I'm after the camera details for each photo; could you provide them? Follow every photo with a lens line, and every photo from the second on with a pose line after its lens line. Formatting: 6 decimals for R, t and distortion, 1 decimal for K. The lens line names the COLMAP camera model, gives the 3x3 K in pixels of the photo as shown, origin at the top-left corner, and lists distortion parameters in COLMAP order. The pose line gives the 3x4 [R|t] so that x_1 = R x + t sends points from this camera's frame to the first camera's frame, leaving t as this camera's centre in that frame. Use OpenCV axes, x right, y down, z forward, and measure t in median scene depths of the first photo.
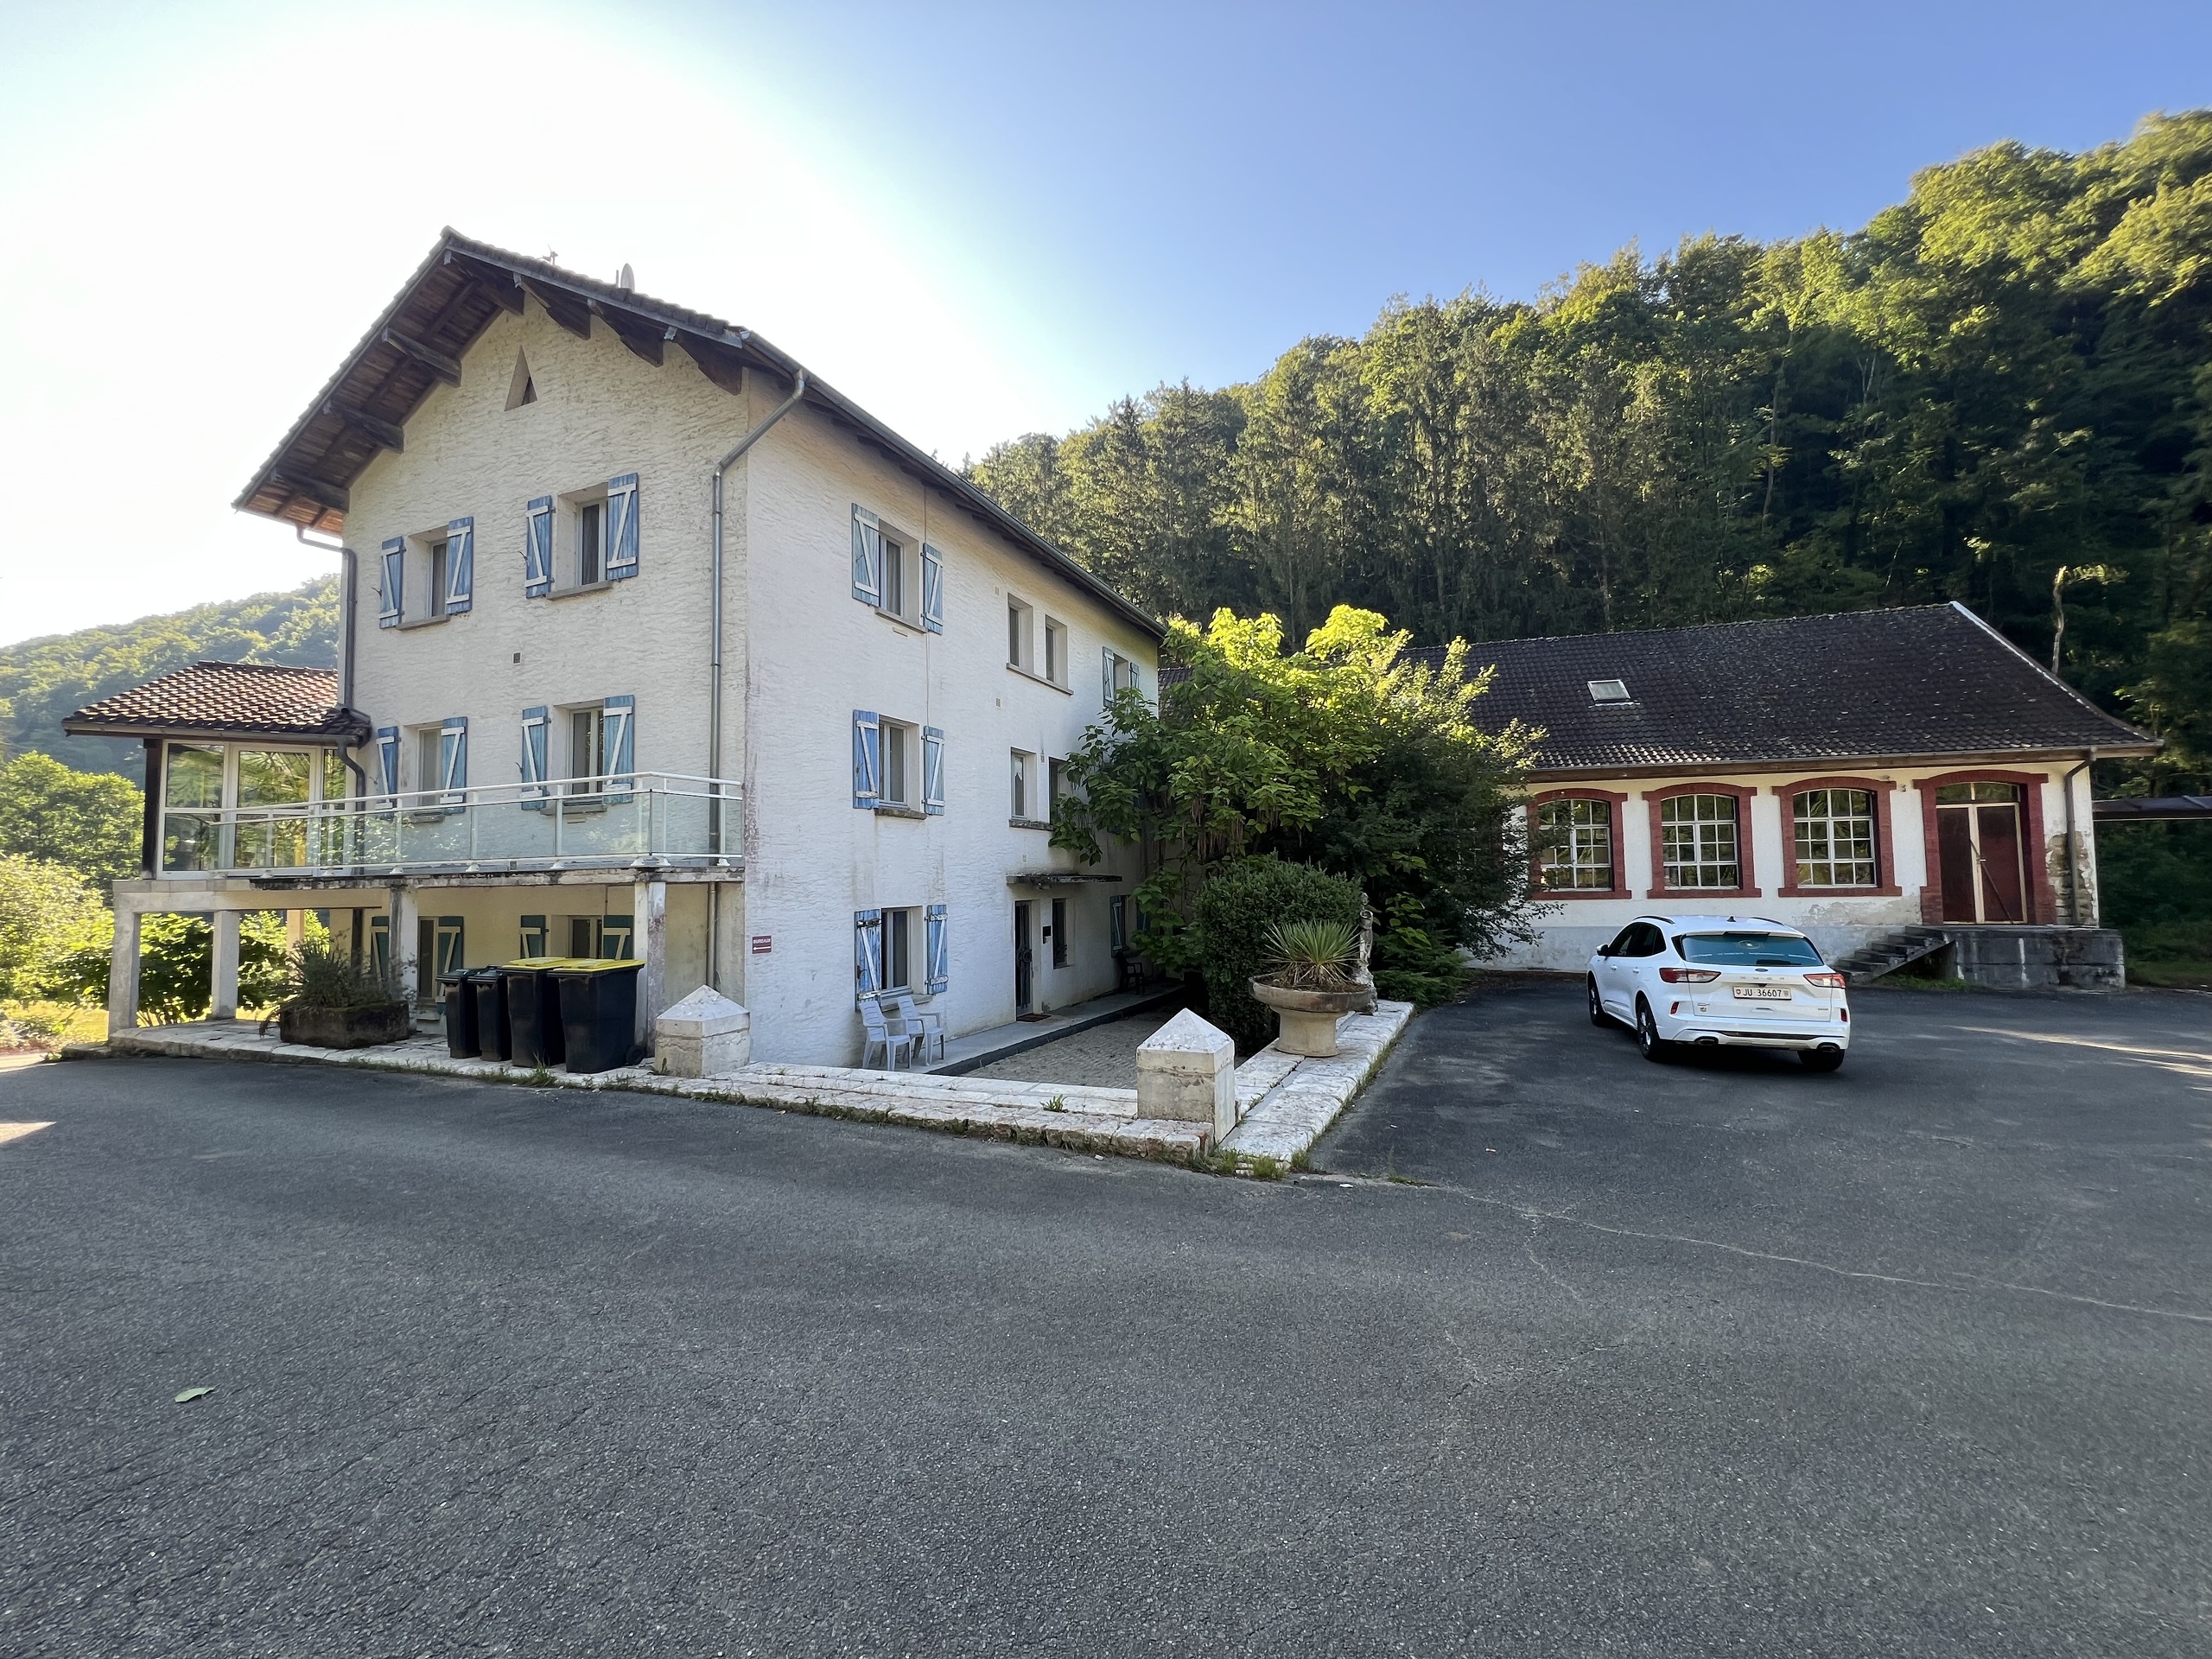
lens RADIAL K [[902.5, 0, 1106.0], [0, 902.5, 829.5], [0, 0, 1]] dist [0.000016, -0.000264]
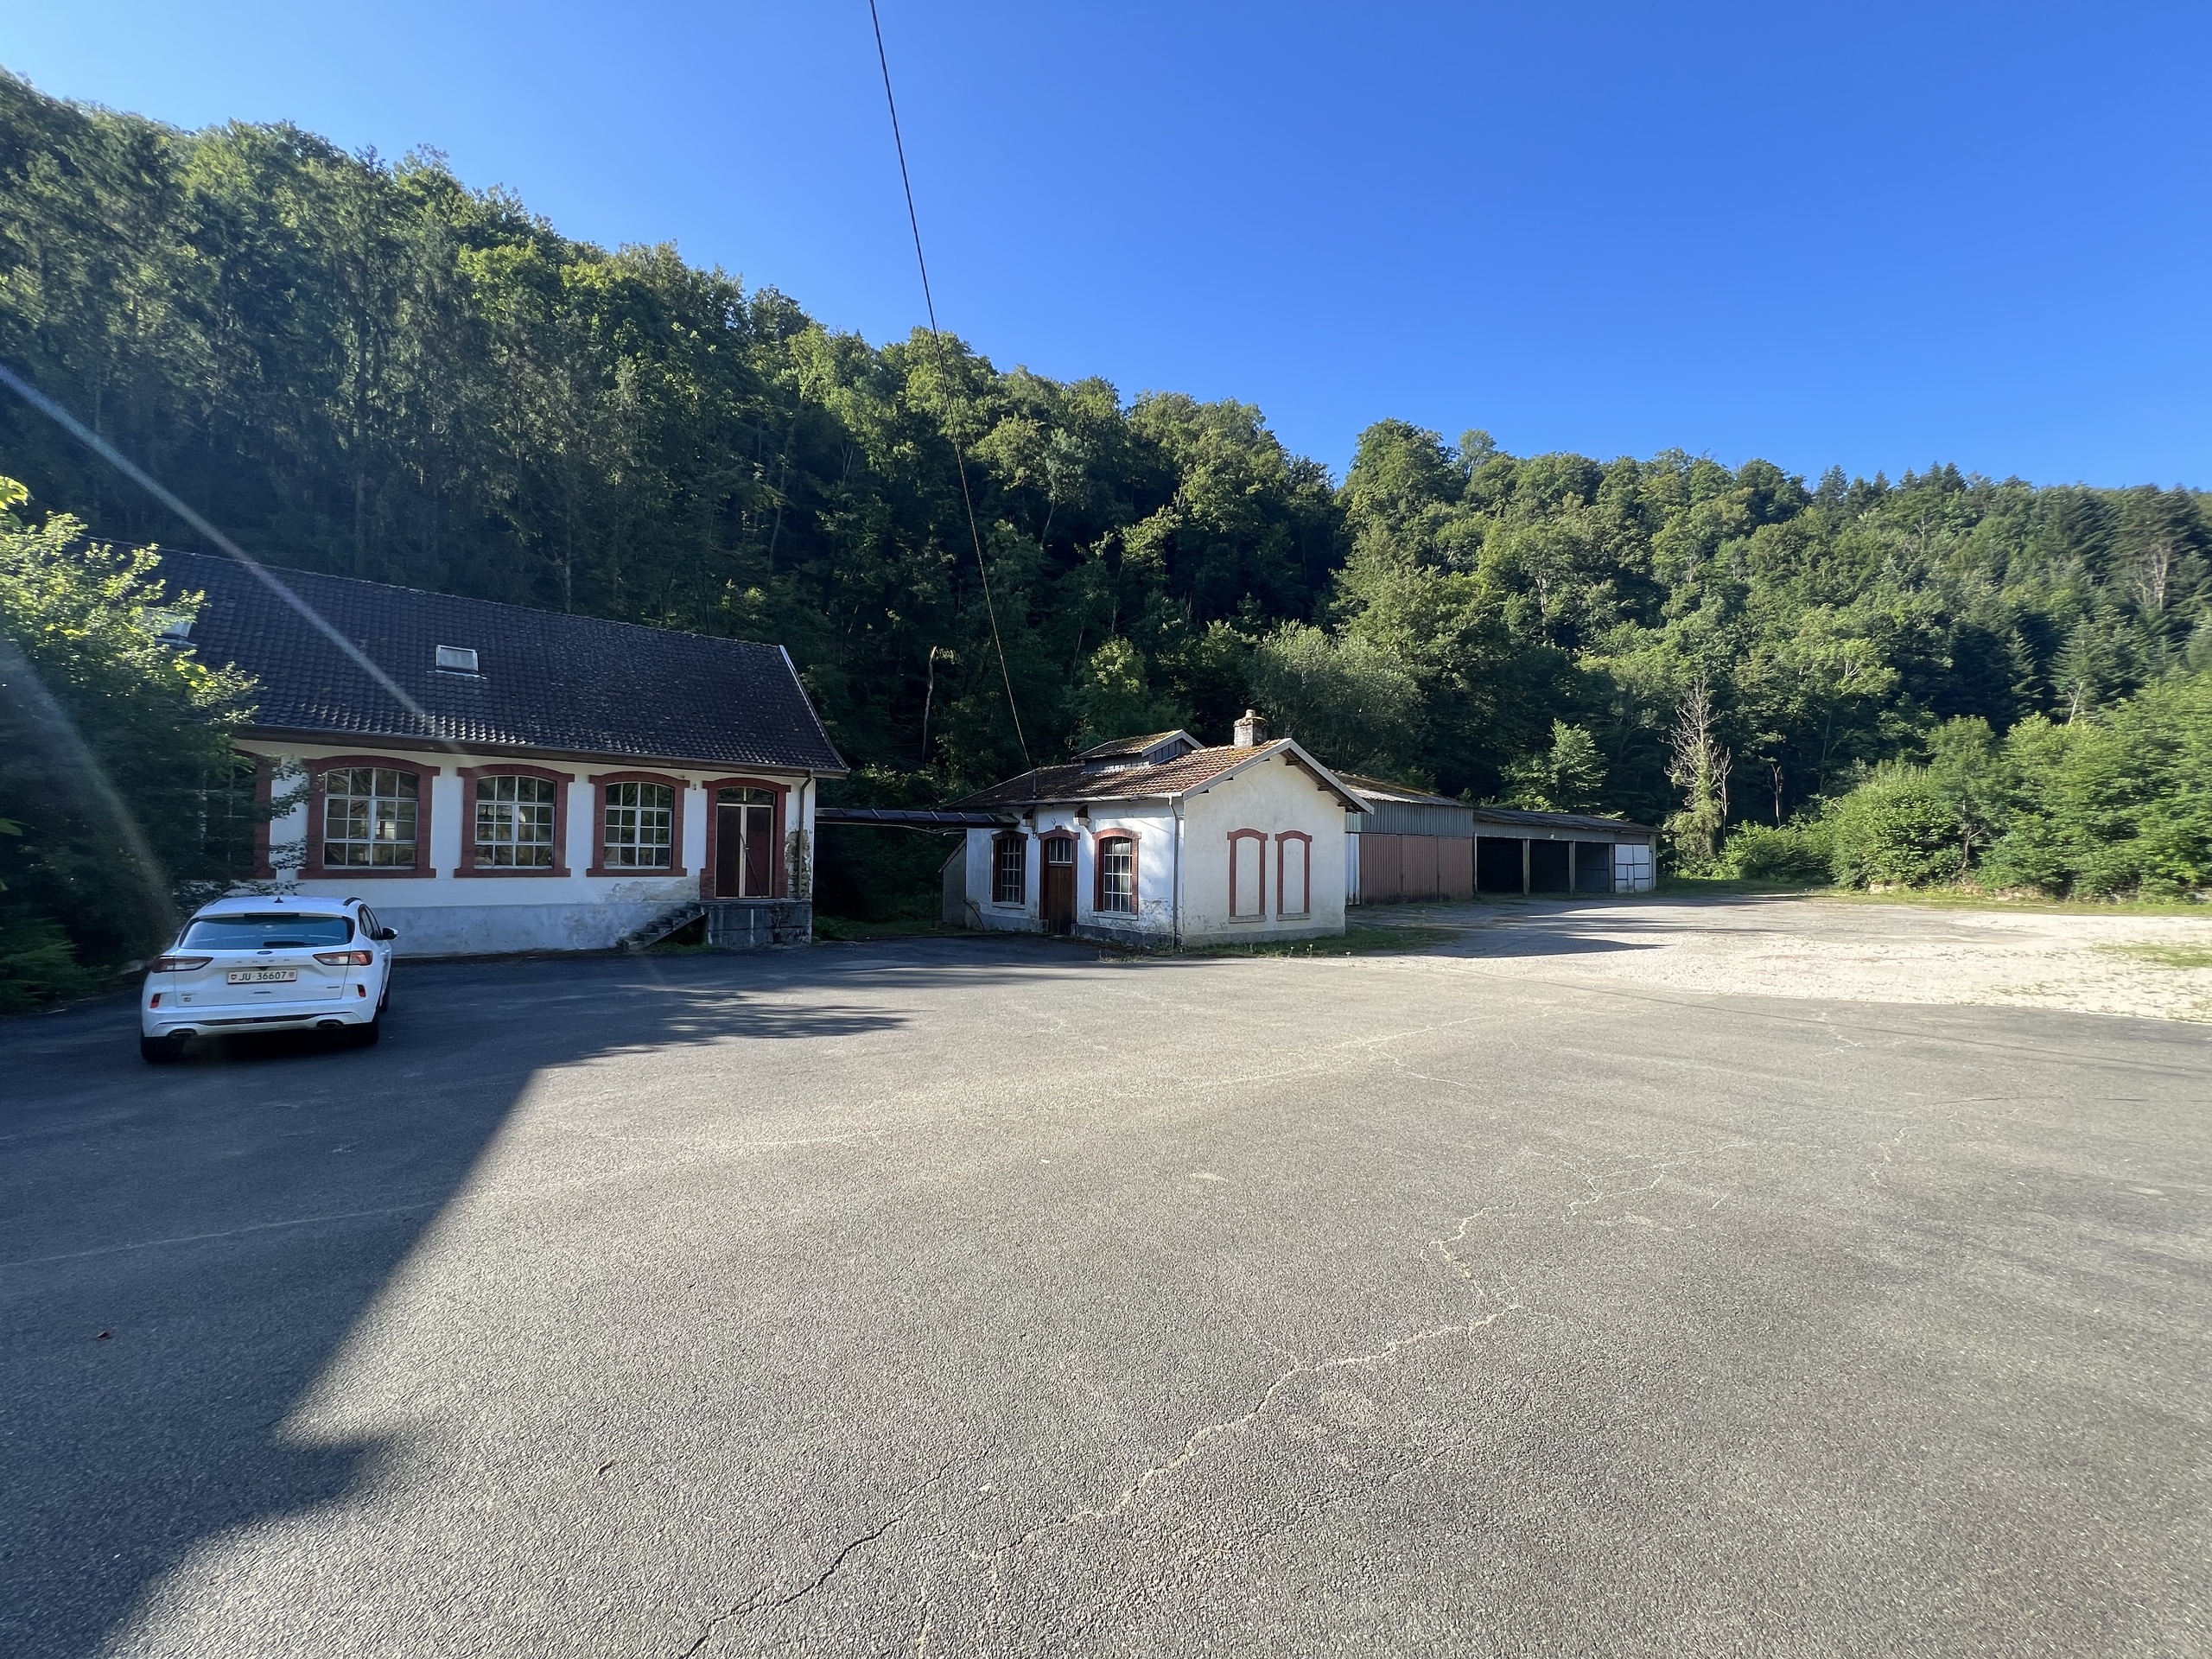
lens RADIAL K [[902.5, 0, 1106.0], [0, 902.5, 829.5], [0, 0, 1]] dist [0.000016, -0.000264]
pose [[0.547694, 0.047577, 0.835325, 0.170665], [-0.066983, 0.997671, -0.012905, -0.009650], [-0.833993, -0.048885, 0.549605, -0.113885]]
